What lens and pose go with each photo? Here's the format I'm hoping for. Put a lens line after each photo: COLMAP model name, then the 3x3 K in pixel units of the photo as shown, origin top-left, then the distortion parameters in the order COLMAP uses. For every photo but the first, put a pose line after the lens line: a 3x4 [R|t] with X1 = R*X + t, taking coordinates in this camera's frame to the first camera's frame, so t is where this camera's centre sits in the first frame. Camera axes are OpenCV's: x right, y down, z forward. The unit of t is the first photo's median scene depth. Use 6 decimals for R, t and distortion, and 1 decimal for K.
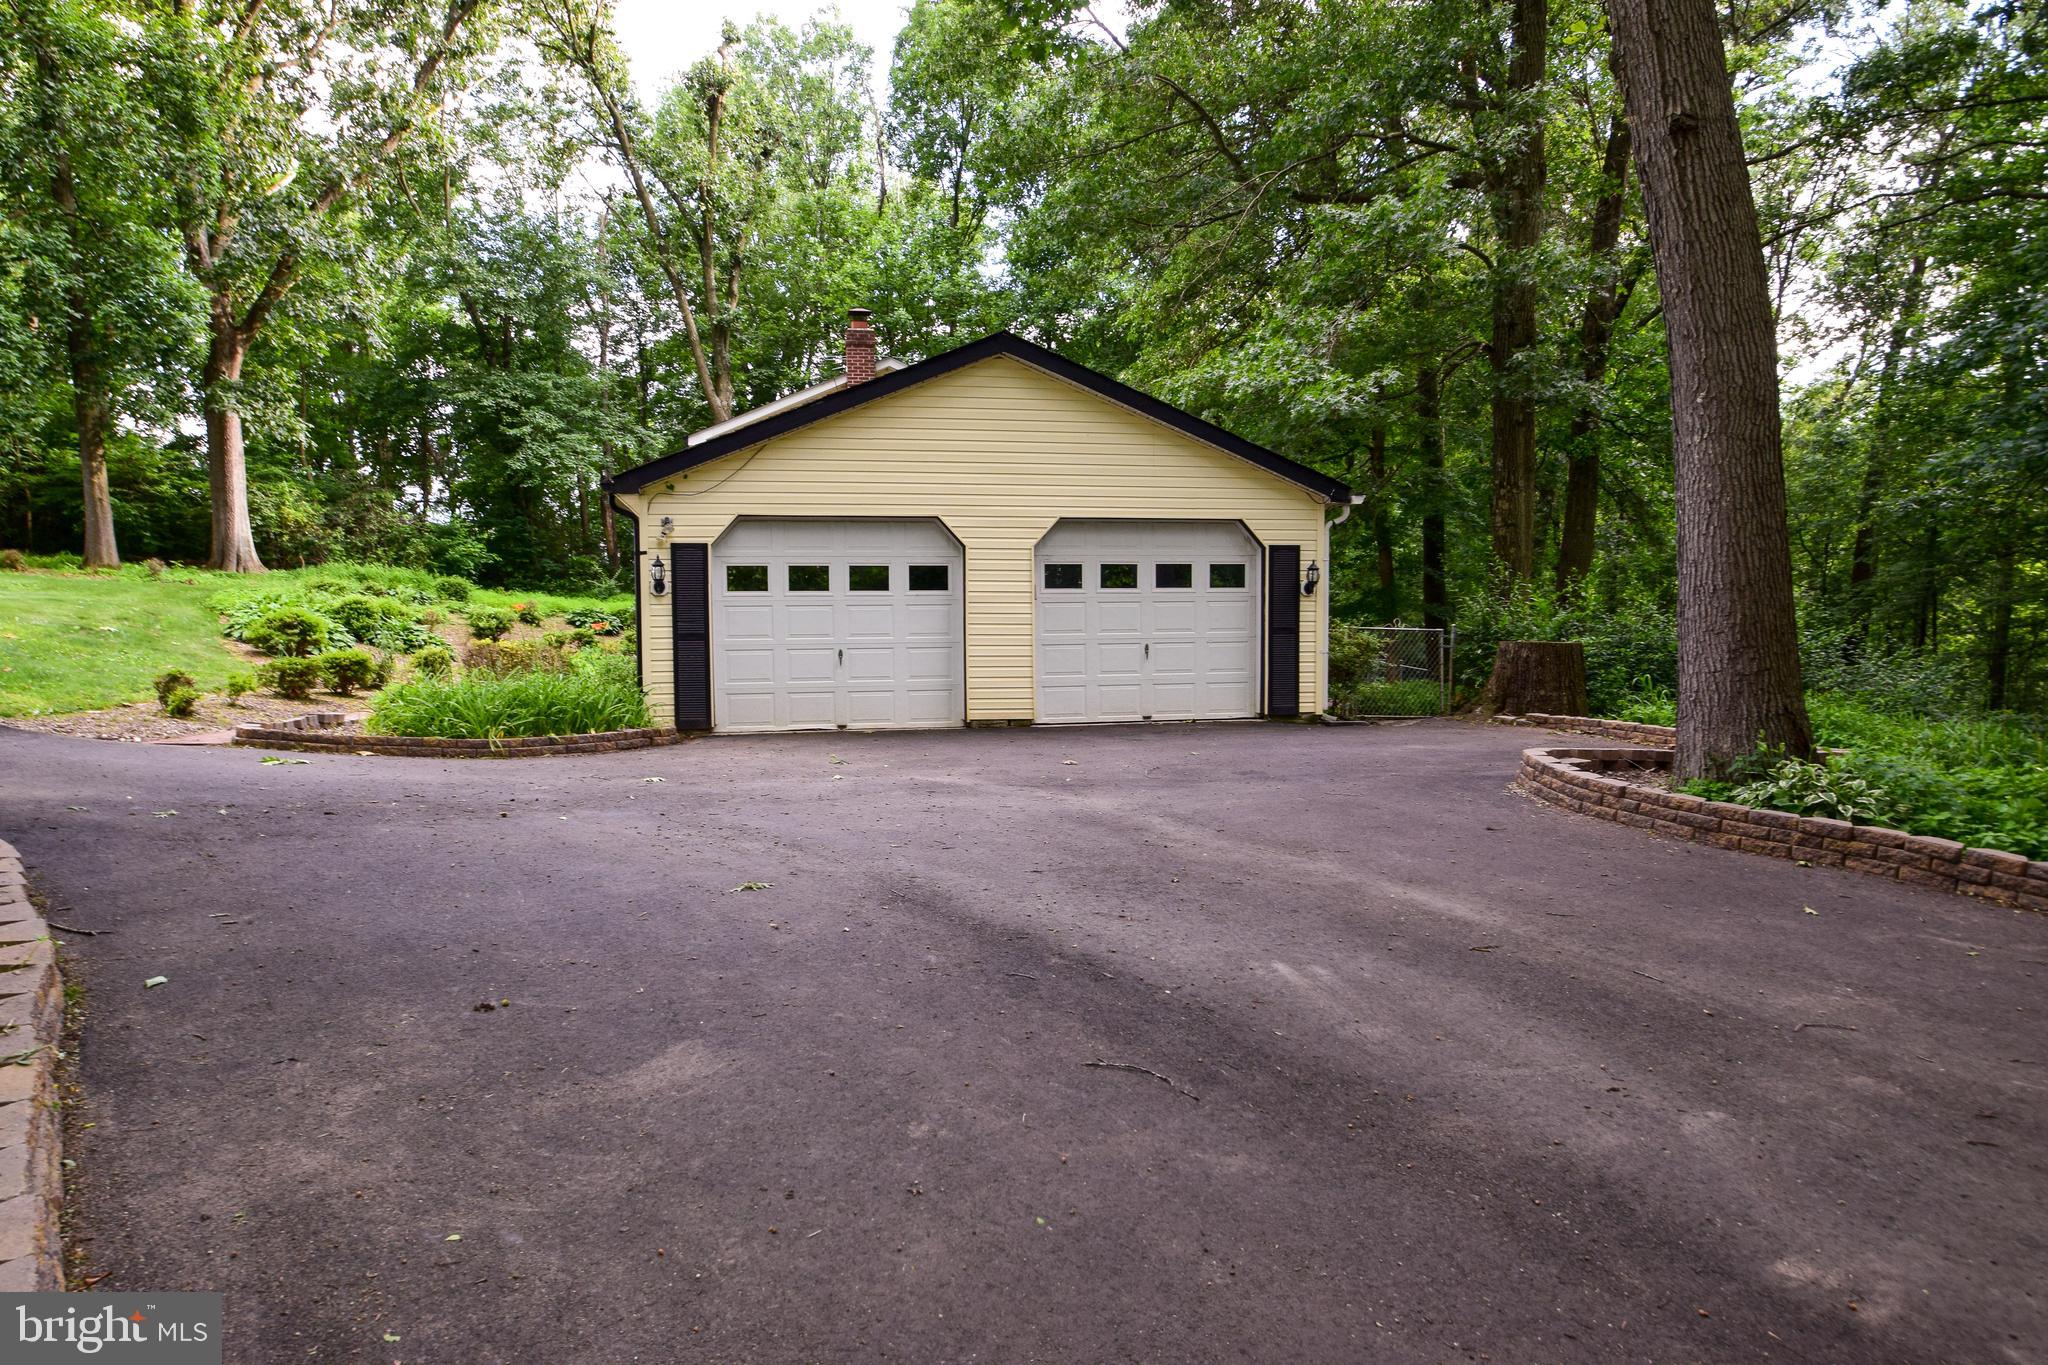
lens RADIAL K [[1187.5, 0, 1017.3], [0, 1187.5, 699.8], [0, 0, 1]] dist [-0.022357, -0.003847]
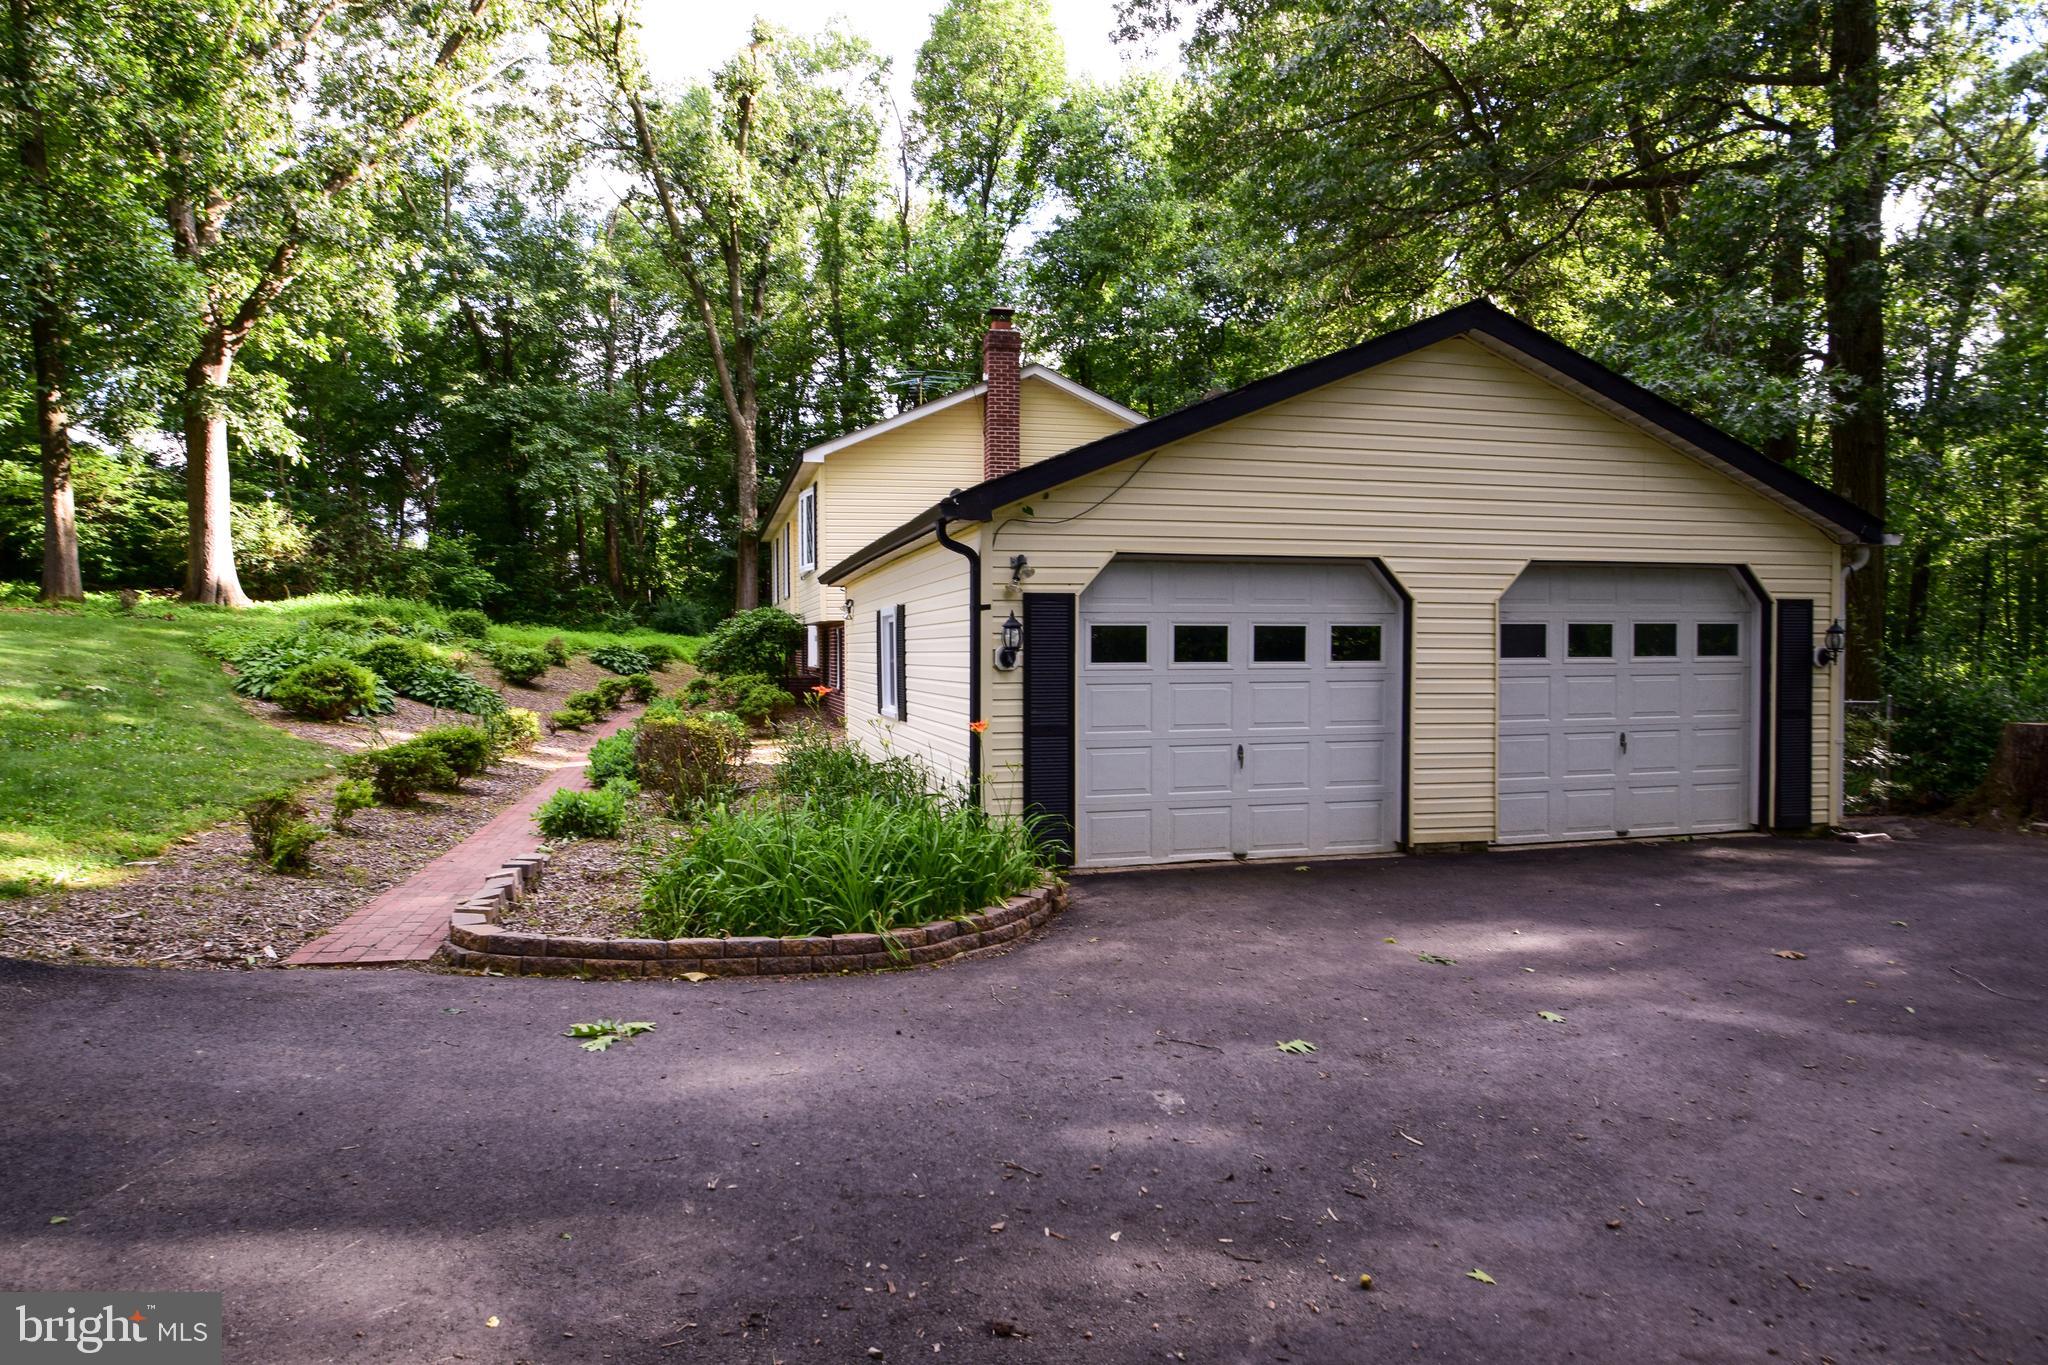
lens RADIAL K [[1187.5, 0, 1024.4], [0, 1187.5, 668.4], [0, 0, 1]] dist [-0.022357, -0.003847]
pose [[0.998882, 0.002792, 0.047190, -0.106902], [-0.000476, 0.998797, -0.049030, -0.018571], [-0.047270, 0.048953, 0.997682, 0.106707]]
